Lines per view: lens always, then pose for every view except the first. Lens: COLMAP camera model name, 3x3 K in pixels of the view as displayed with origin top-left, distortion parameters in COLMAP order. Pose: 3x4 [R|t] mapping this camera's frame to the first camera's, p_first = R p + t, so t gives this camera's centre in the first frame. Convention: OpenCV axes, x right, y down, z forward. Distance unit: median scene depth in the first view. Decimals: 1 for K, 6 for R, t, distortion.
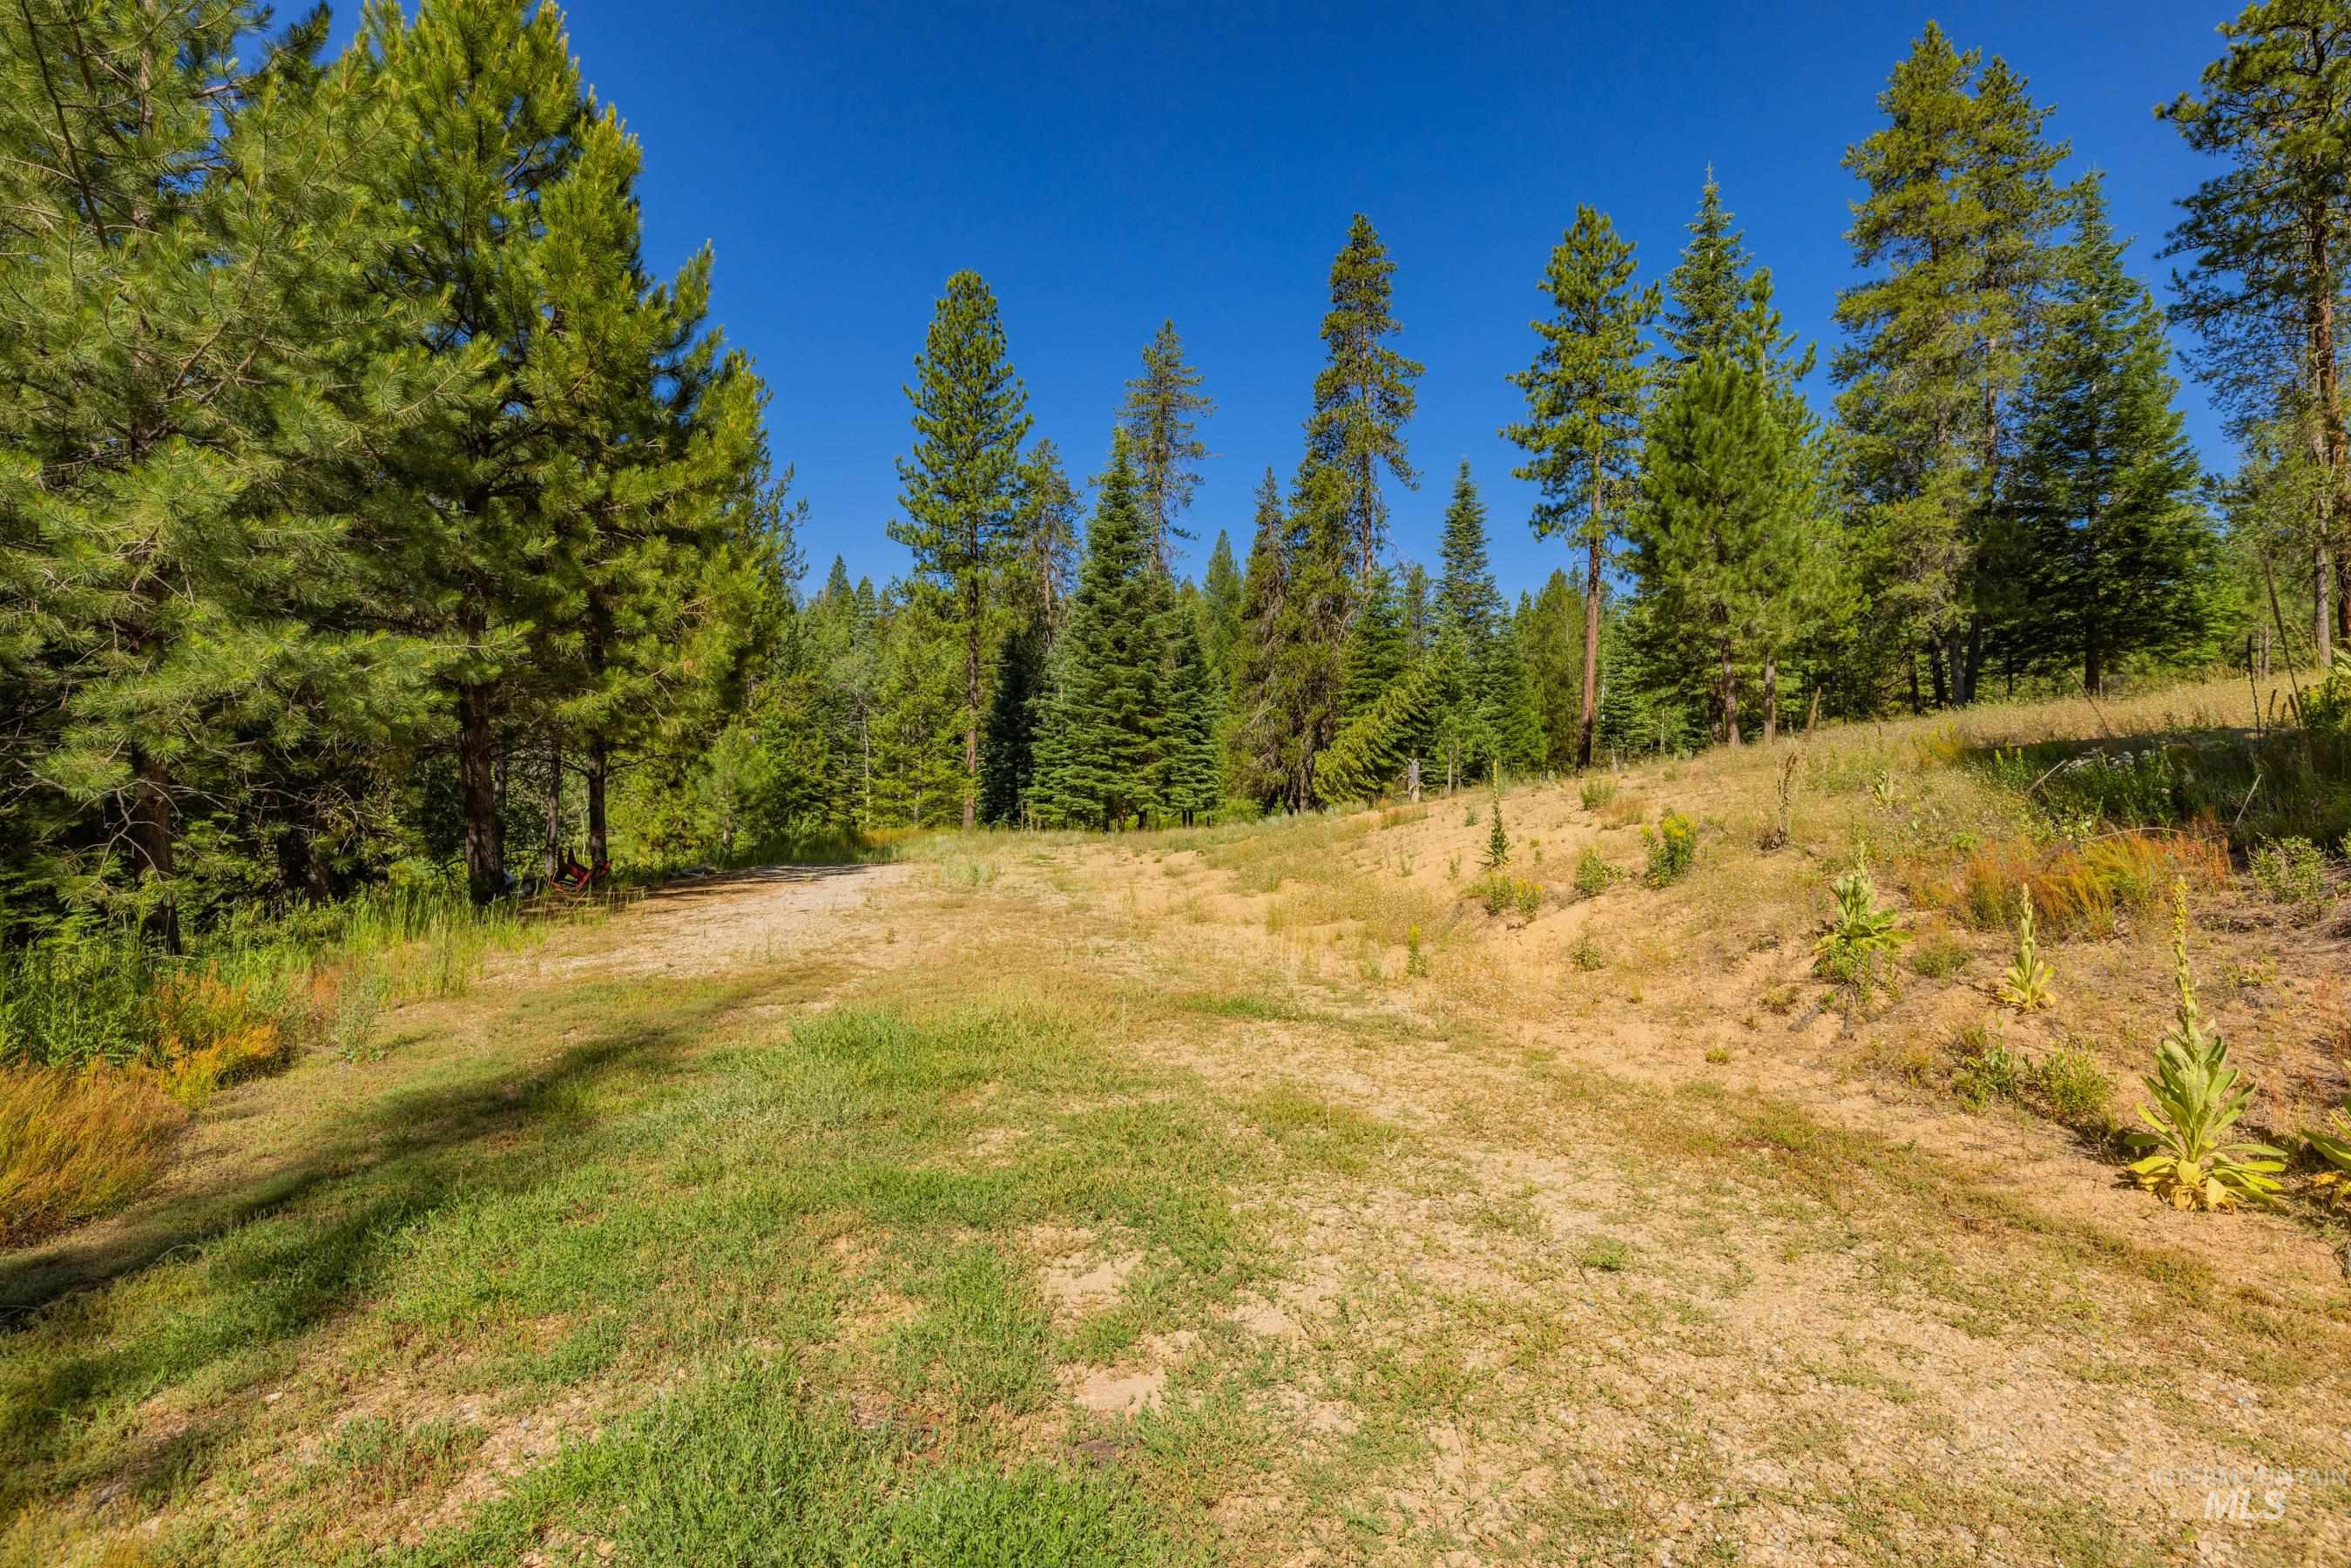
lens RADIAL K [[1129.1, 0, 1180.4], [0, 1129.1, 772.2], [0, 0, 1]] dist [-0.001110, 0.000380]
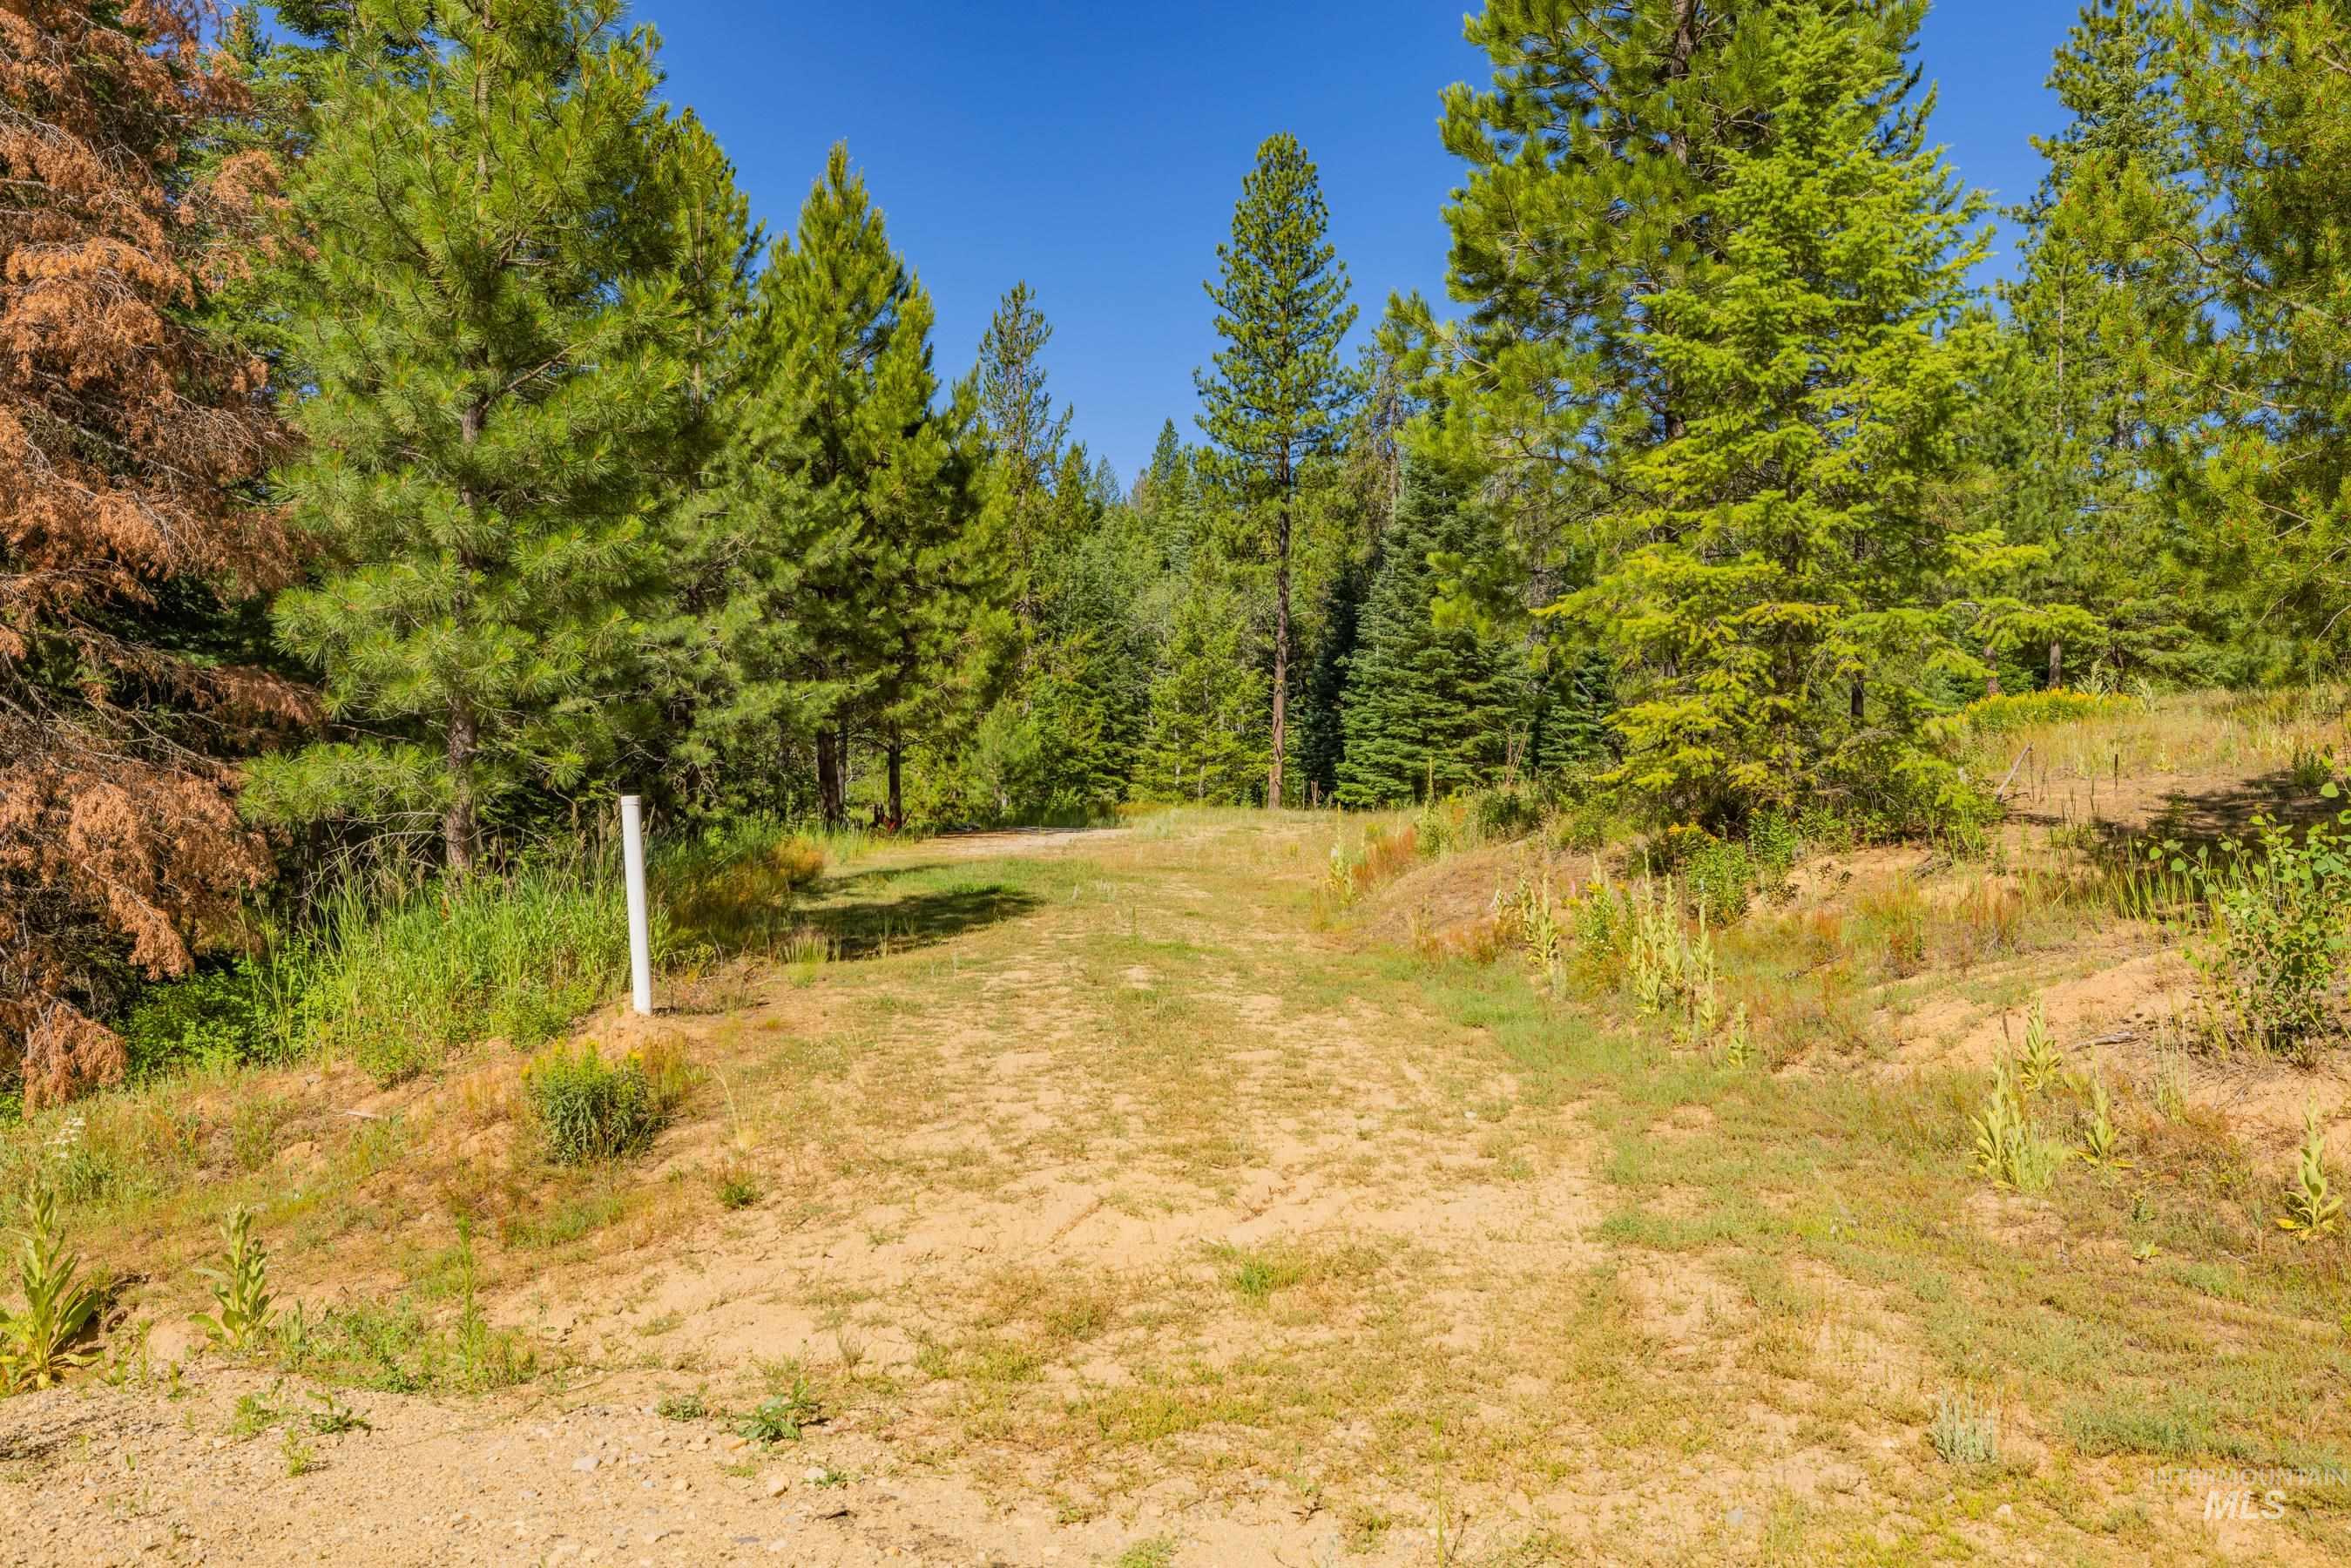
lens RADIAL K [[1829.7, 0, 1174.9], [0, 1829.7, 782.7], [0, 0, 1]] dist [0.004801, -0.000209]
pose [[0.956313, 0.021347, -0.291566, 0.163799], [-0.013630, 0.999502, 0.028471, -0.010070], [0.292028, -0.023253, 0.956127, -0.372949]]
